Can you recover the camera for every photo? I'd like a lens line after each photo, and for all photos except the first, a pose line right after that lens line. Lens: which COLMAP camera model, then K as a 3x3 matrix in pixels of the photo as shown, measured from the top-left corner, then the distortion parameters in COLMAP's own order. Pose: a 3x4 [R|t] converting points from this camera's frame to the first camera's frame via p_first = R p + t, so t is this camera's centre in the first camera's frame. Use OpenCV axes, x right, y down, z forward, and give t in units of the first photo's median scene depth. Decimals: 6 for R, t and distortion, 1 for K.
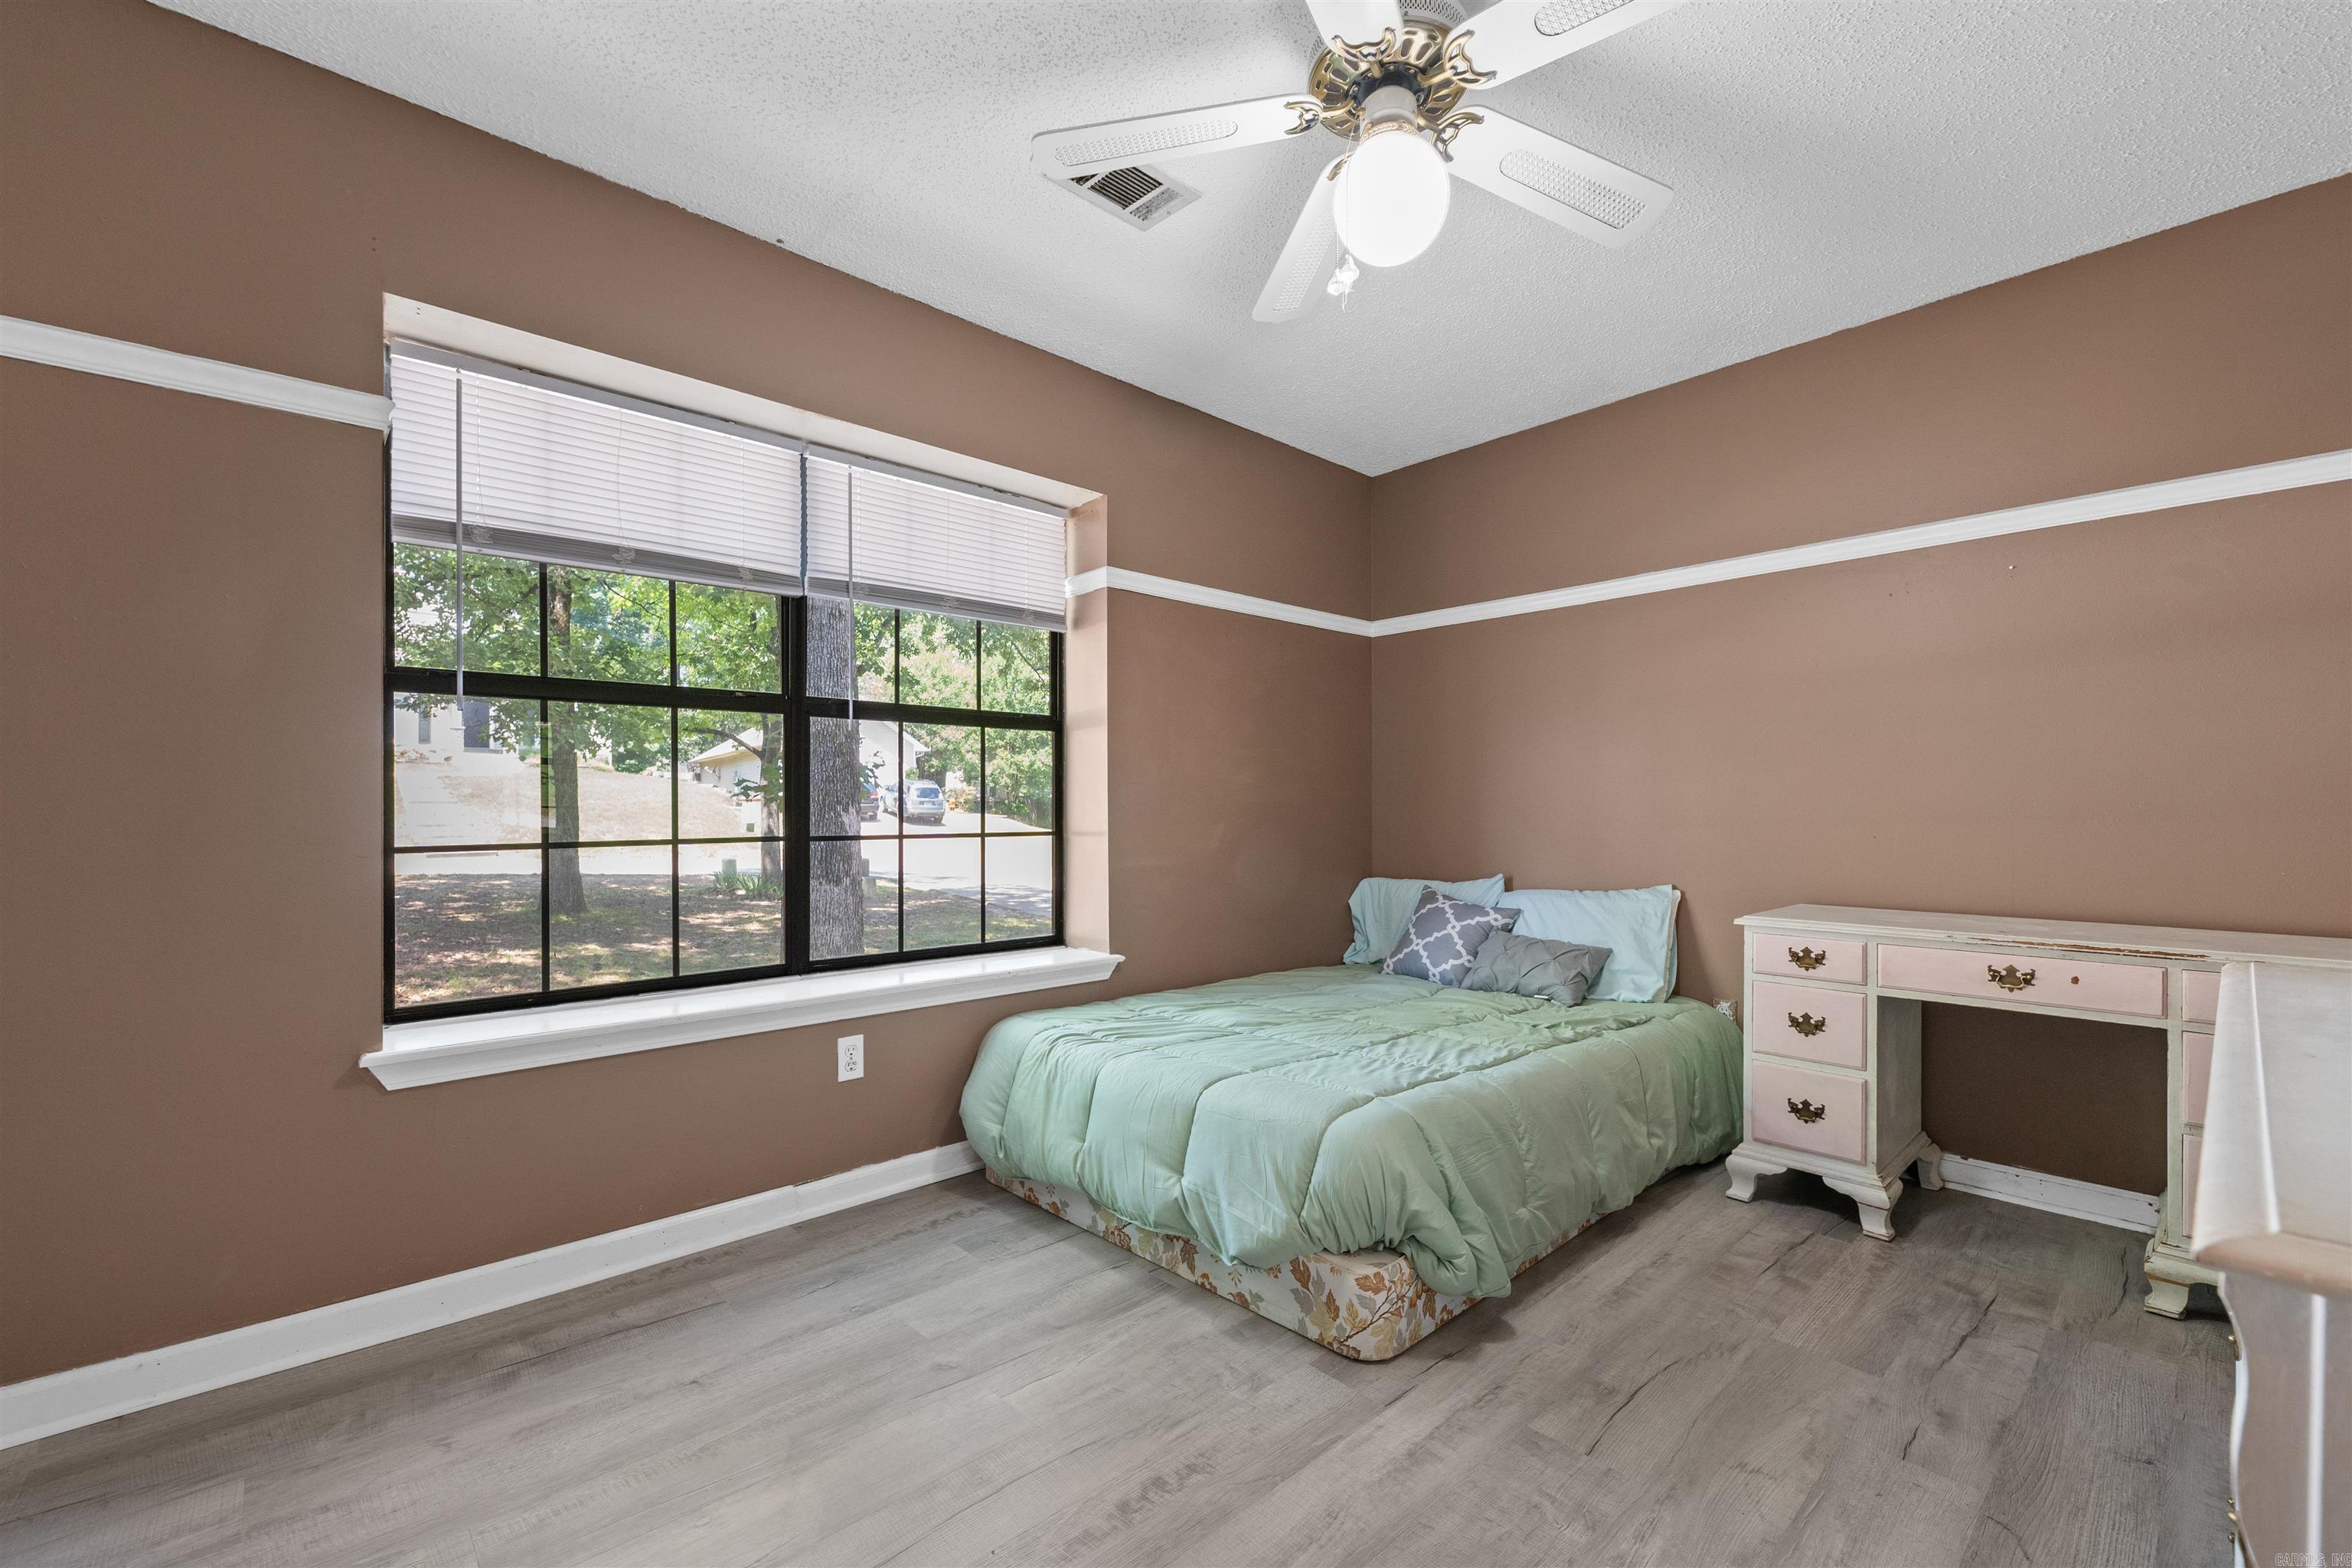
lens RADIAL K [[958.2, 0, 1175.7], [0, 958.2, 801.5], [0, 0, 1]] dist [0.007596, -0.003359]
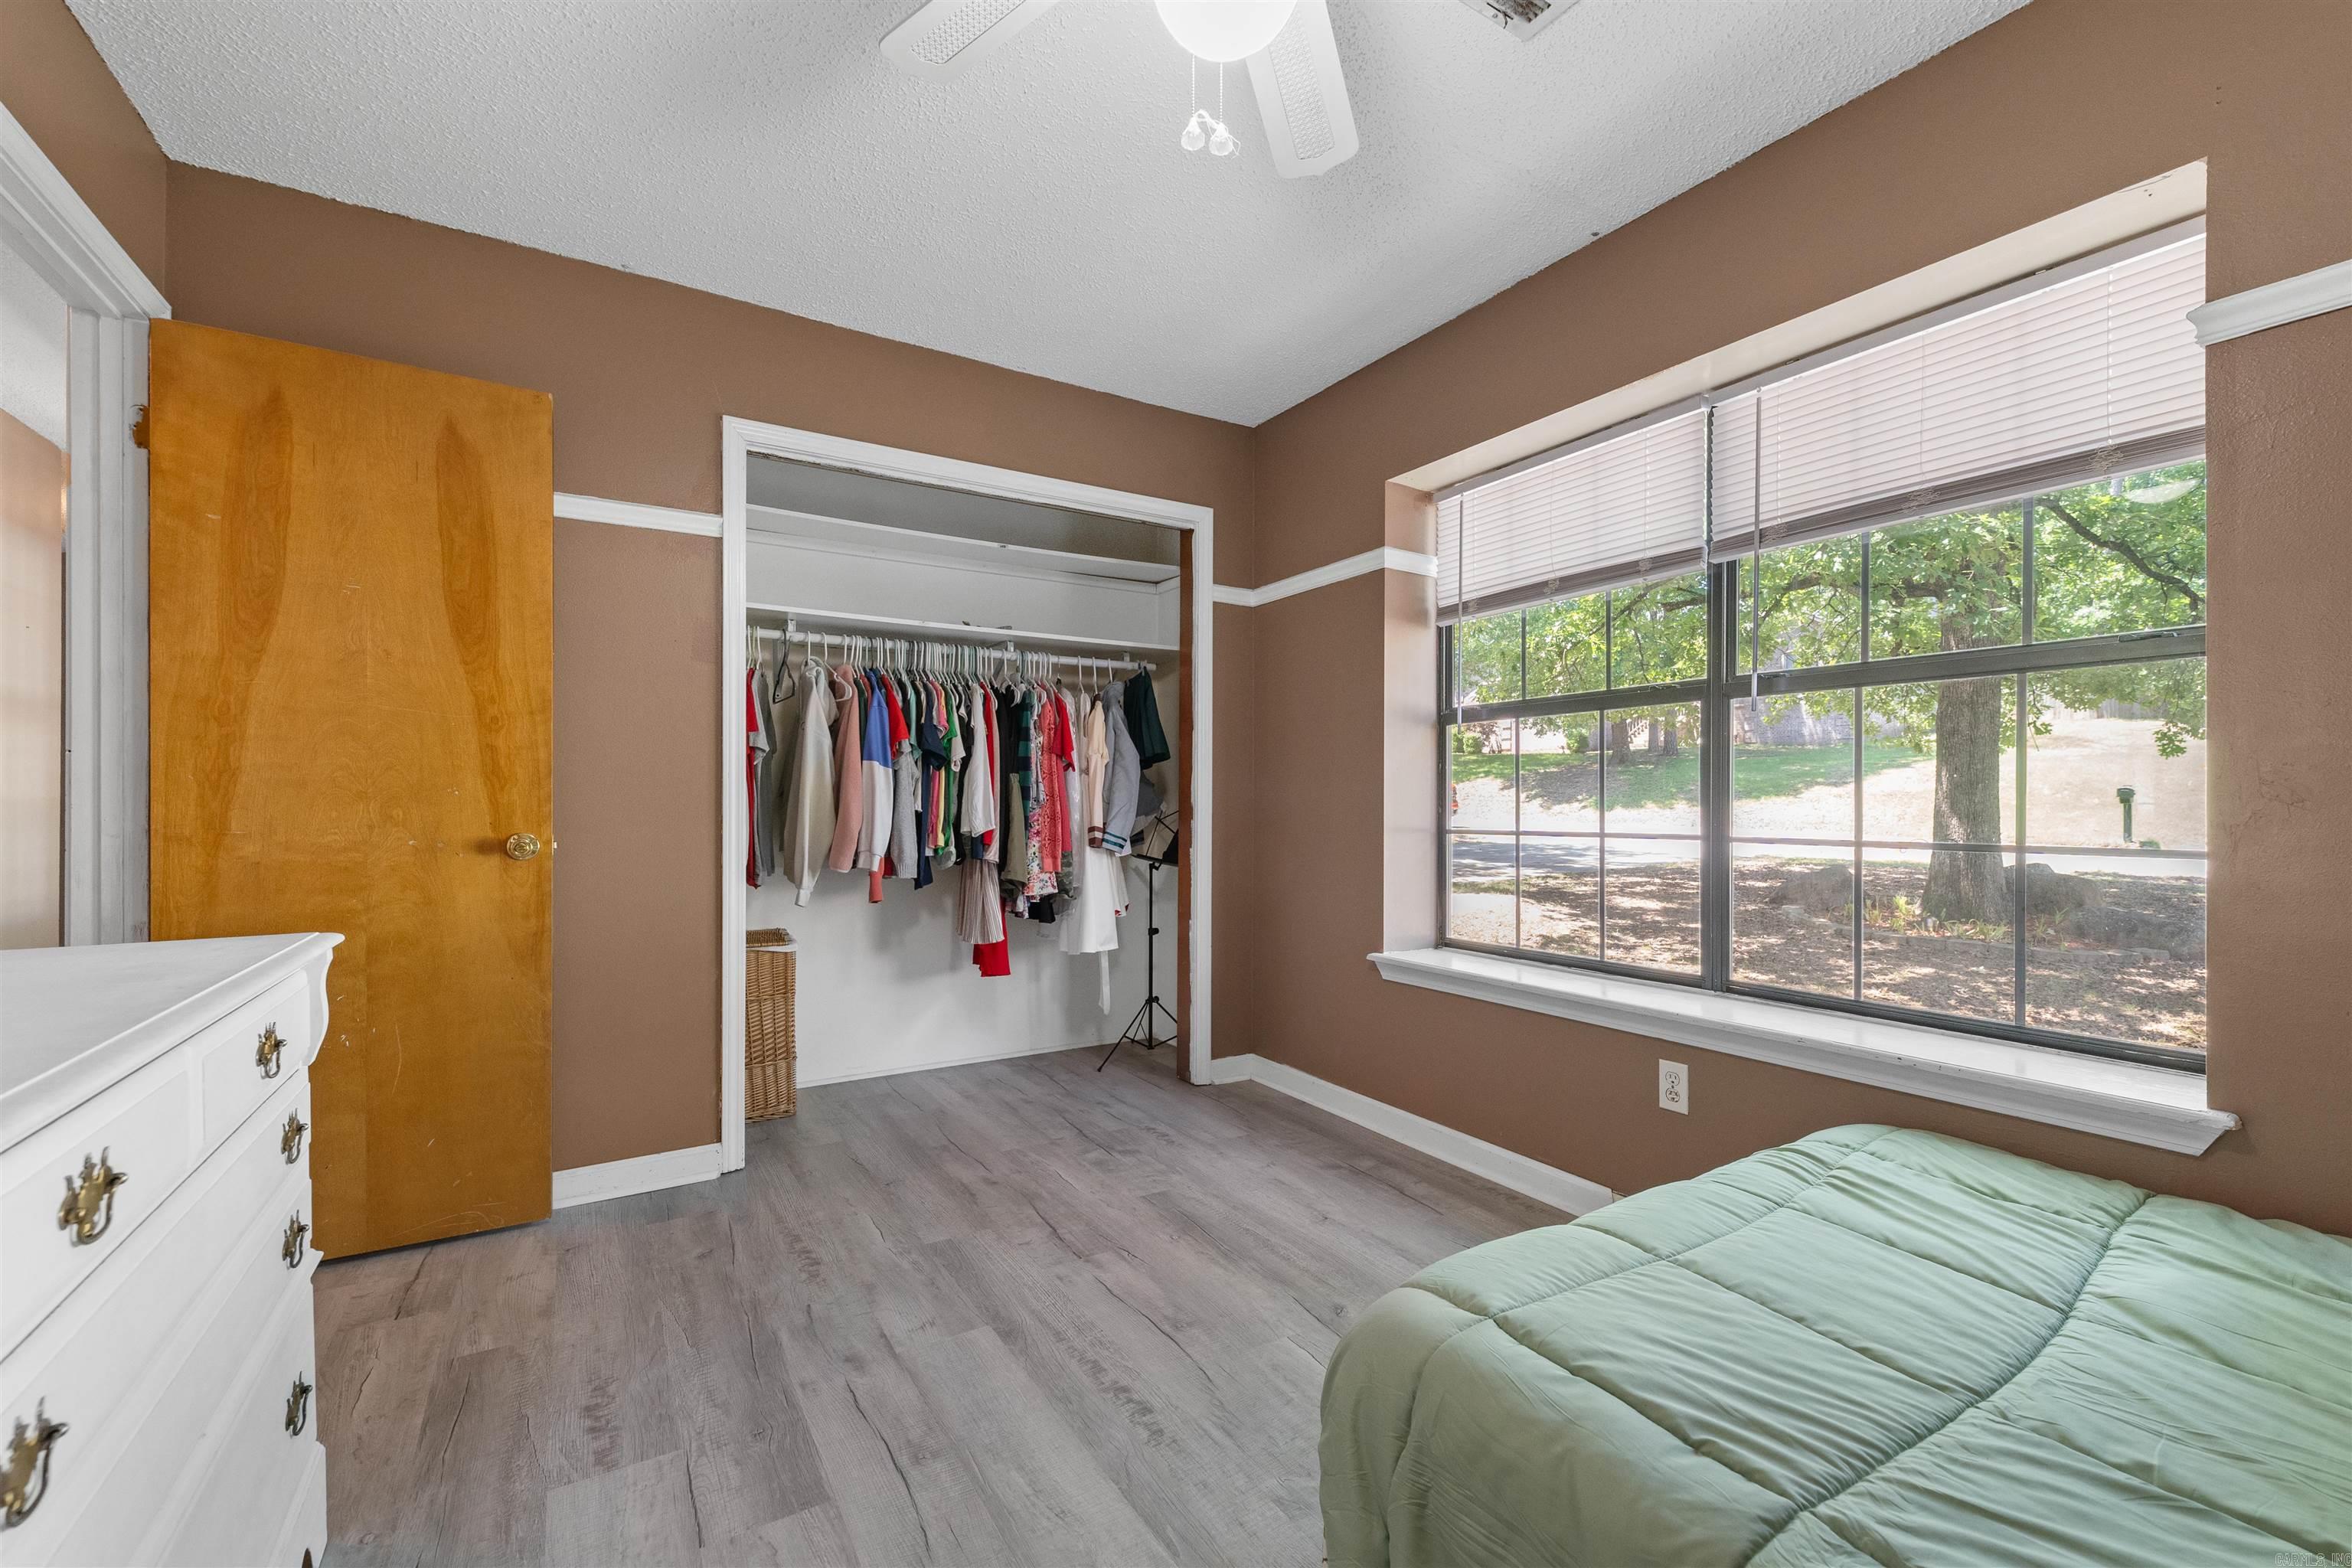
lens RADIAL K [[958.2, 0, 1176.4], [0, 958.2, 799.4], [0, 0, 1]] dist [0.007596, -0.003359]
pose [[-0.178253, -0.003712, -0.983978, 0.667604], [0.007135, 0.999962, -0.005065, 0.004994], [0.983959, -0.007923, -0.178219, 0.772279]]
